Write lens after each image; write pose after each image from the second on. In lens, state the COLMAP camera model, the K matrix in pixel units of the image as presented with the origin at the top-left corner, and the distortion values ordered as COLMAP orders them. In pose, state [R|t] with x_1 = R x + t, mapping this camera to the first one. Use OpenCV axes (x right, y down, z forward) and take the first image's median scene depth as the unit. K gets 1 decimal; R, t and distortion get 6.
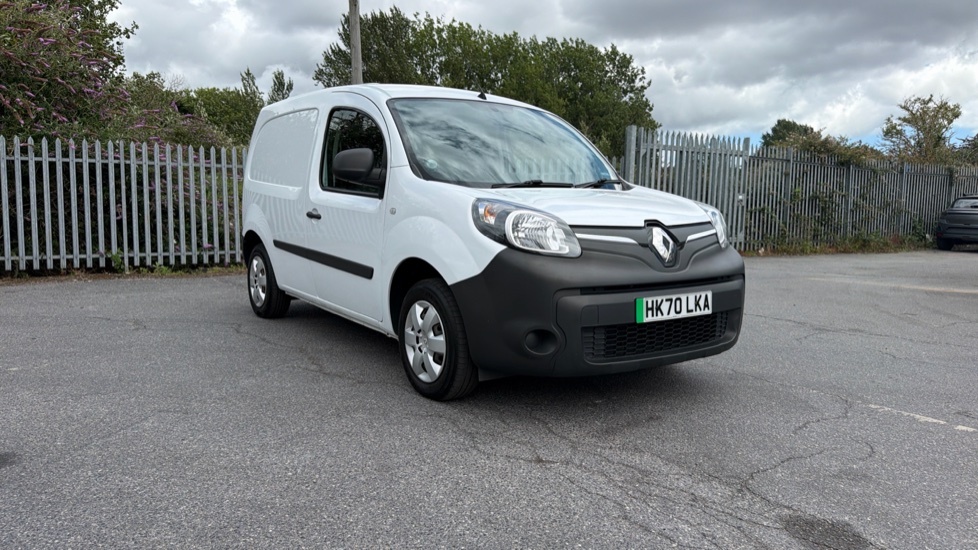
lens RADIAL K [[710.8, 0, 490.7], [0, 710.8, 249.7], [0, 0, 1]] dist [-0.003897, -0.002971]
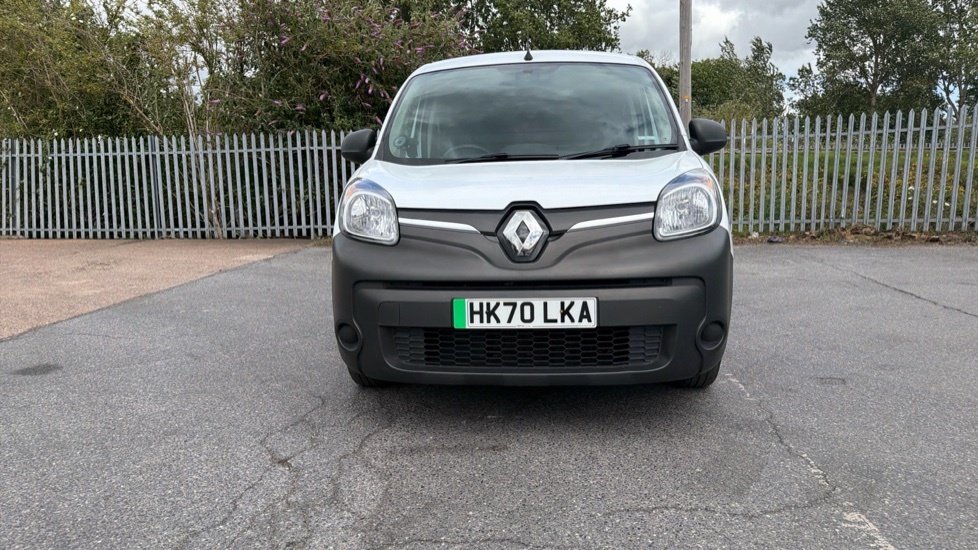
lens RADIAL K [[704.6, 0, 489.0], [0, 704.6, 275.0], [0, 0, 1]] dist [0.044478, -0.075035]
pose [[0.795665, 0.065384, -0.602198, 0.688872], [-0.018805, 0.996344, 0.083333, -0.025599], [0.605445, -0.054981, 0.793986, 0.360529]]
